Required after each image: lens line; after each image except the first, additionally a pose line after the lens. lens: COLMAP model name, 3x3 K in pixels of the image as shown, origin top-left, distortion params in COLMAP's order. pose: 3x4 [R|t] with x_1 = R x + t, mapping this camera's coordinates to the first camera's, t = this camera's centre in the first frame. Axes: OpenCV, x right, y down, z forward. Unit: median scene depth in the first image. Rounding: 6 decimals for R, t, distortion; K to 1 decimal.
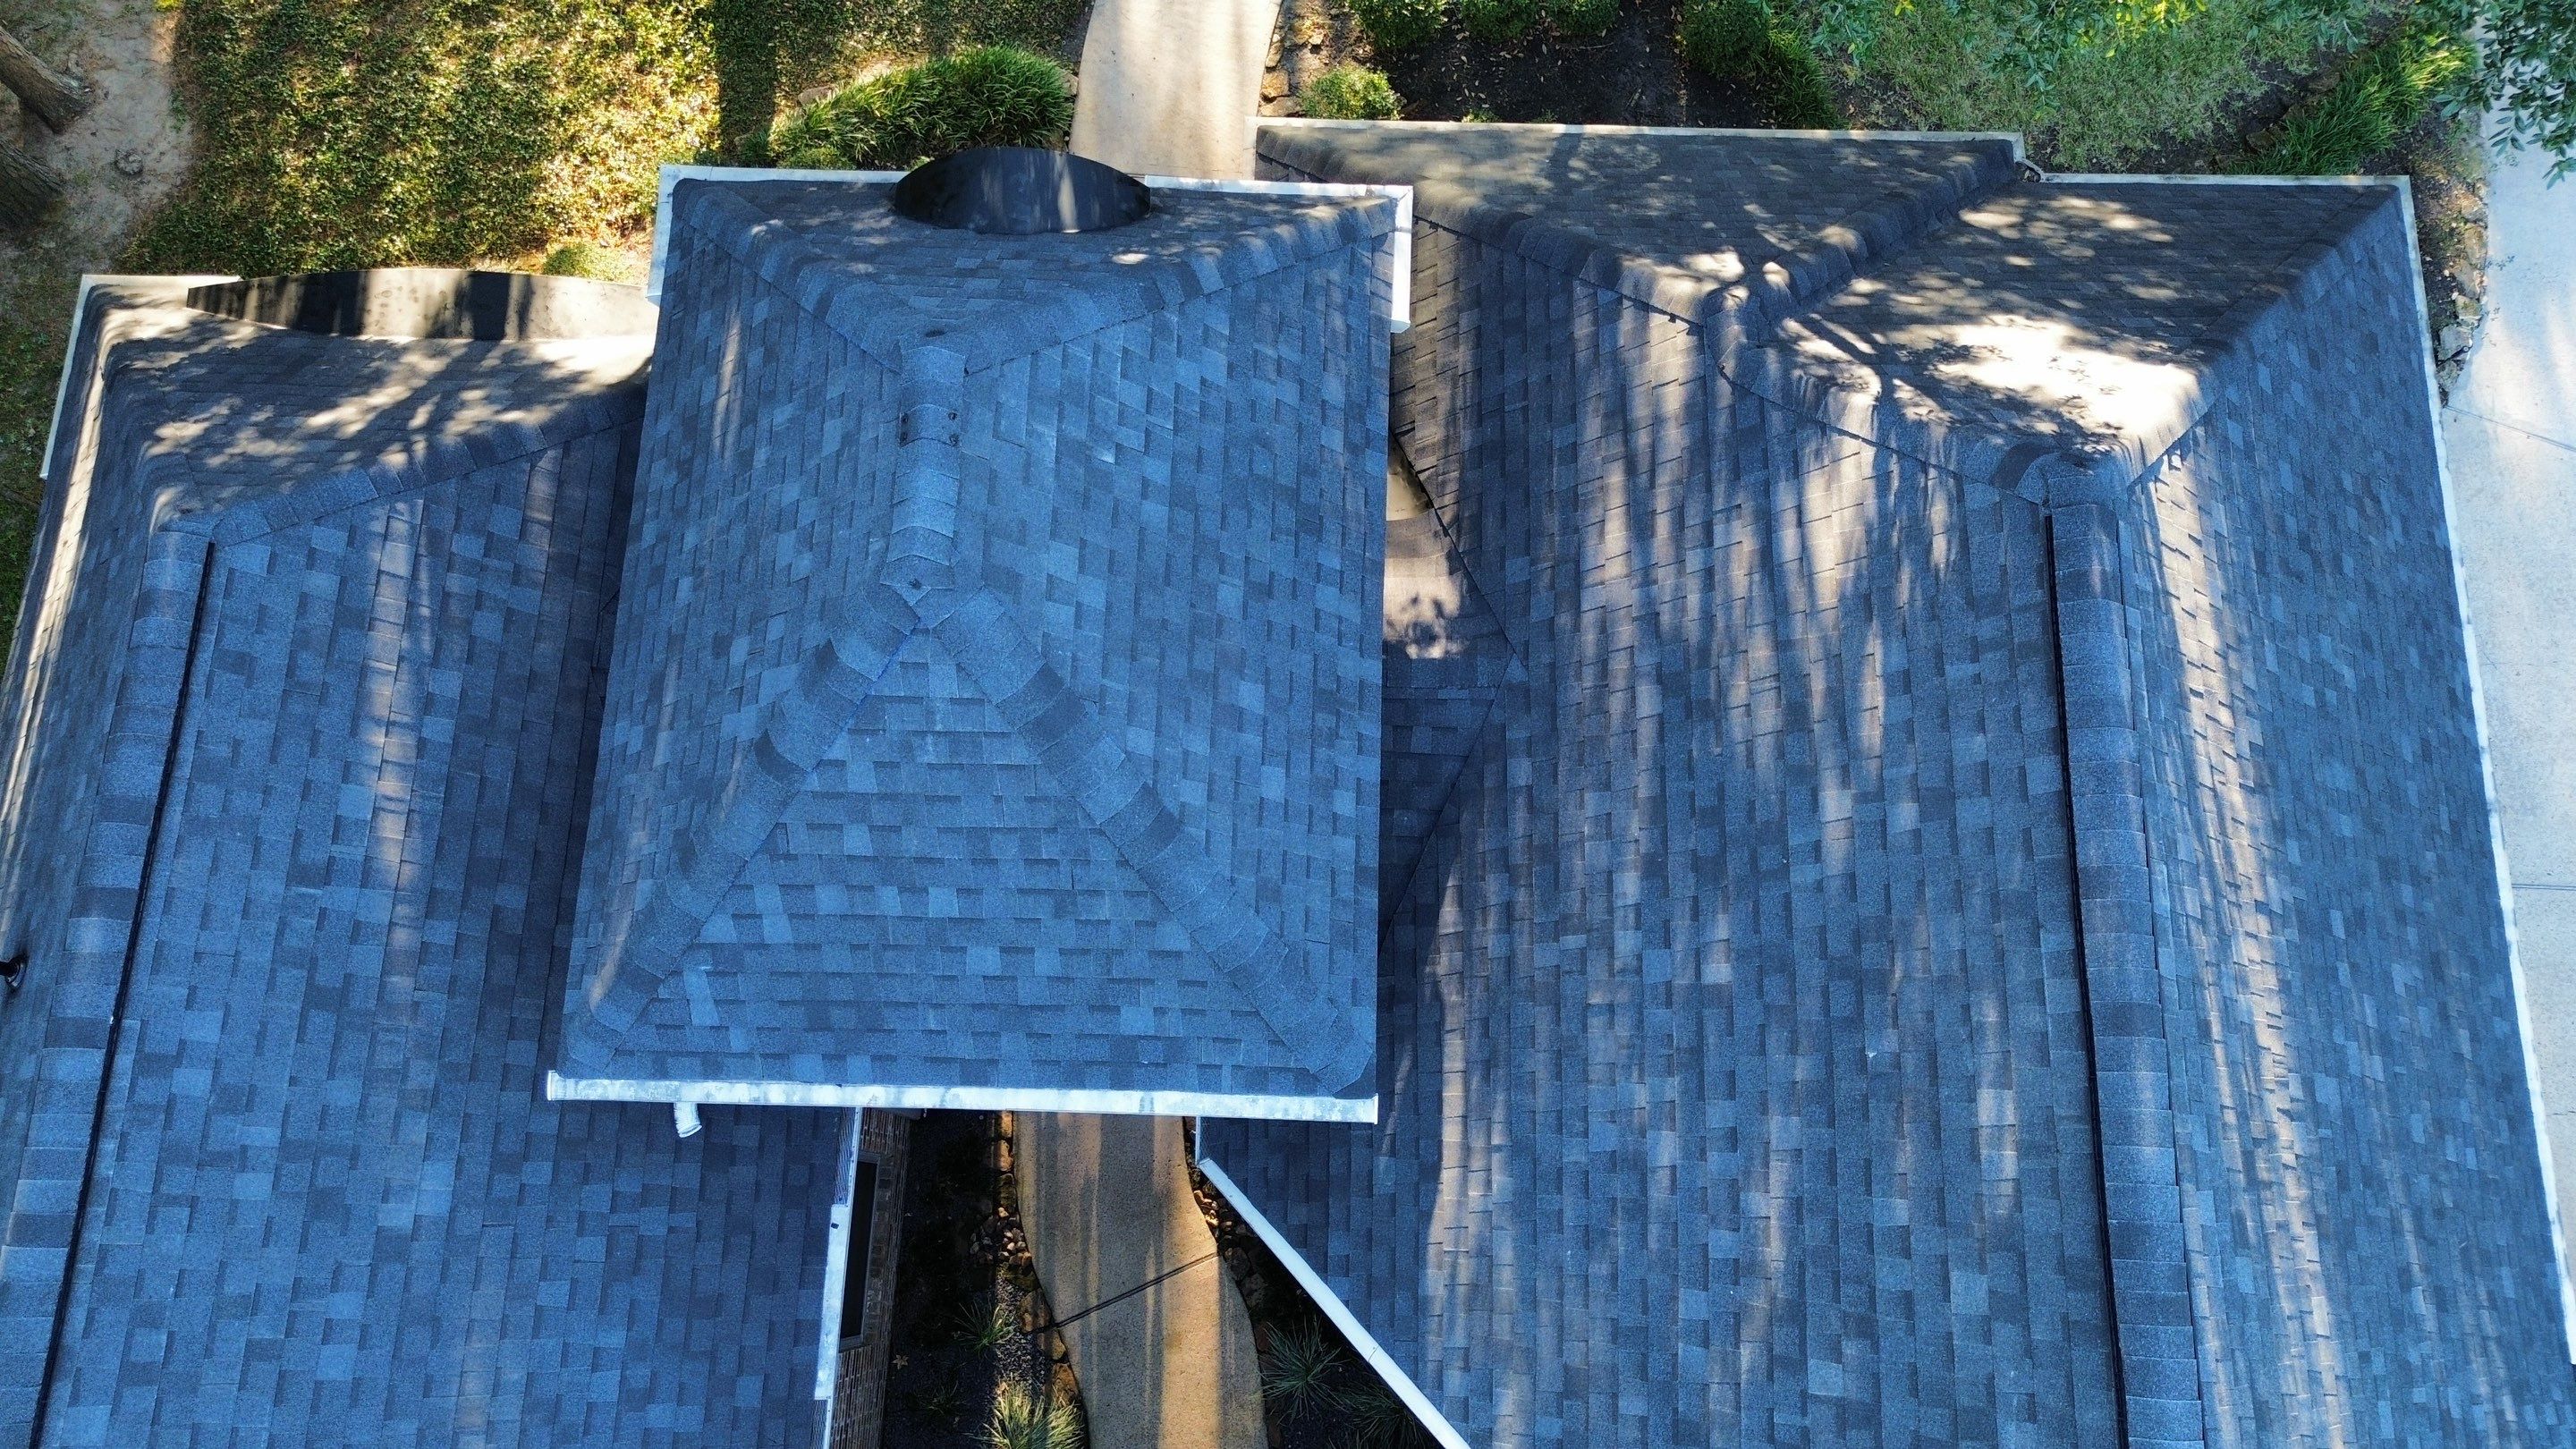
lens RADIAL K [[1825.7, 0, 1292.5], [0, 1825.7, 728.3], [0, 0, 1]] dist [0.081837, -0.084762]
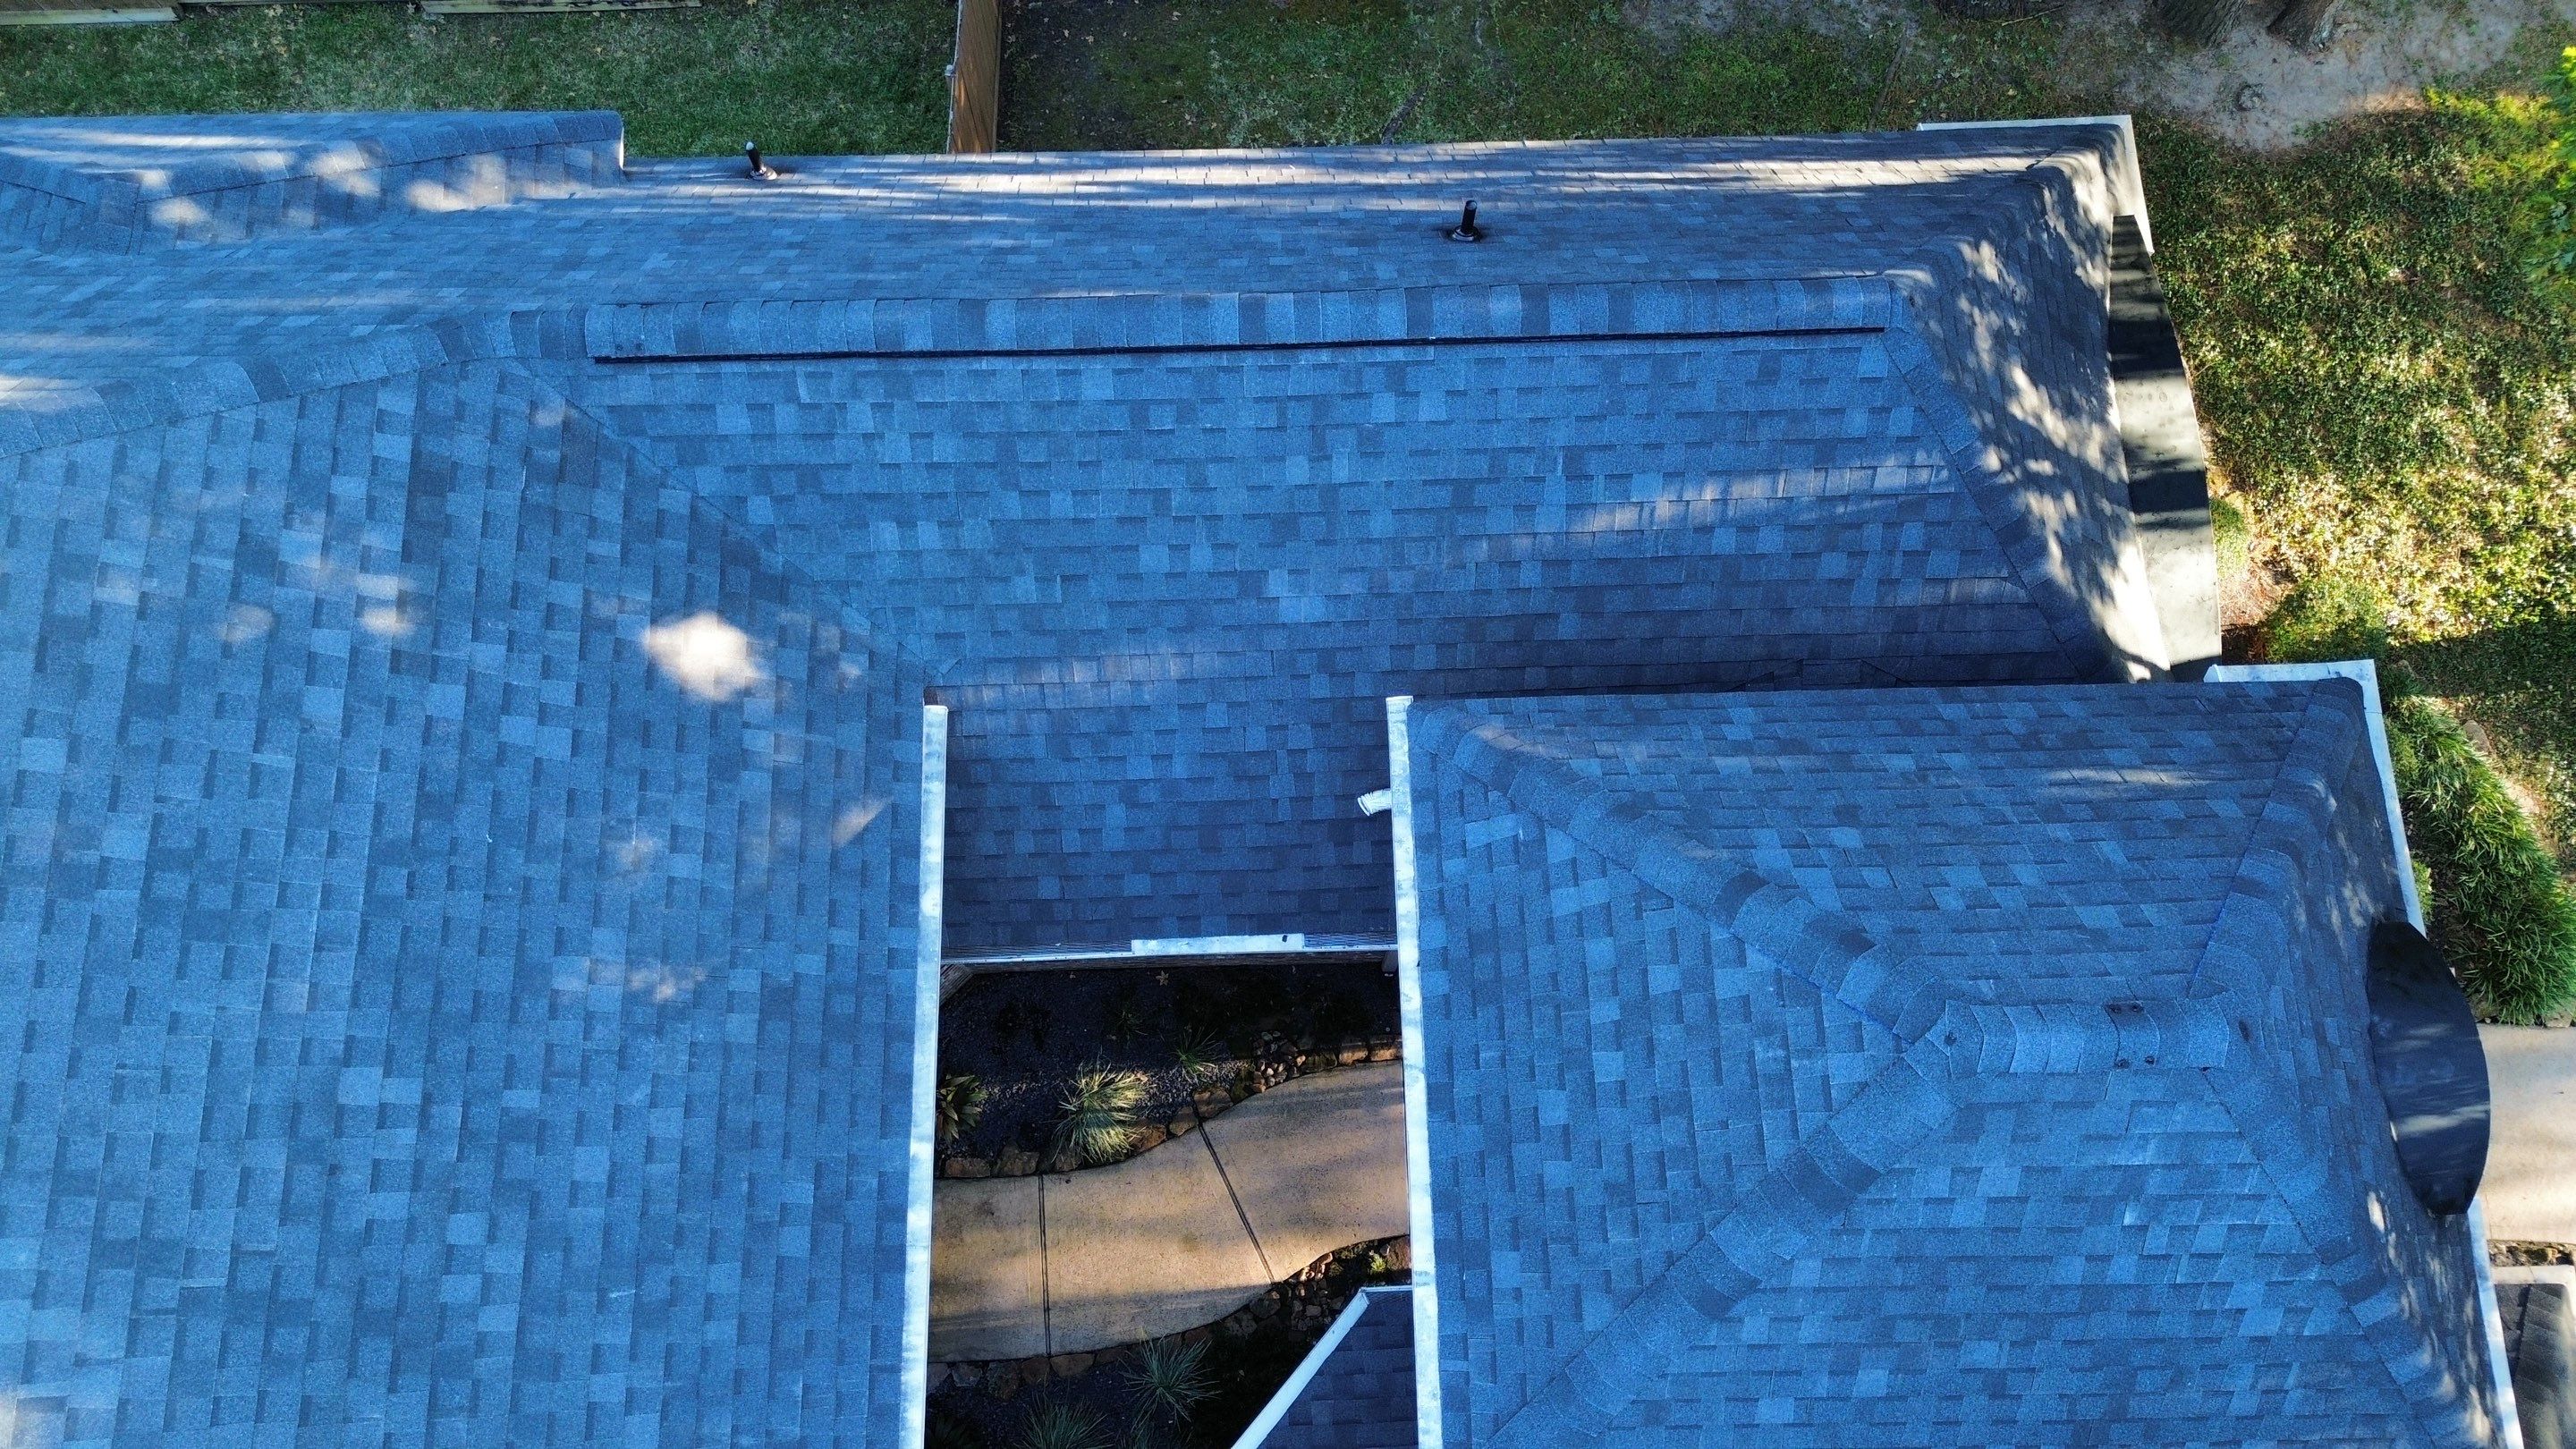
lens RADIAL K [[1825.7, 0, 1292.5], [0, 1825.7, 728.3], [0, 0, 1]] dist [0.081837, -0.084762]
pose [[0.058295, 0.965241, -0.254776, -0.105799], [-0.964231, 0.120545, 0.236067, 0.003256], [0.258574, 0.231901, 0.937743, -0.012886]]
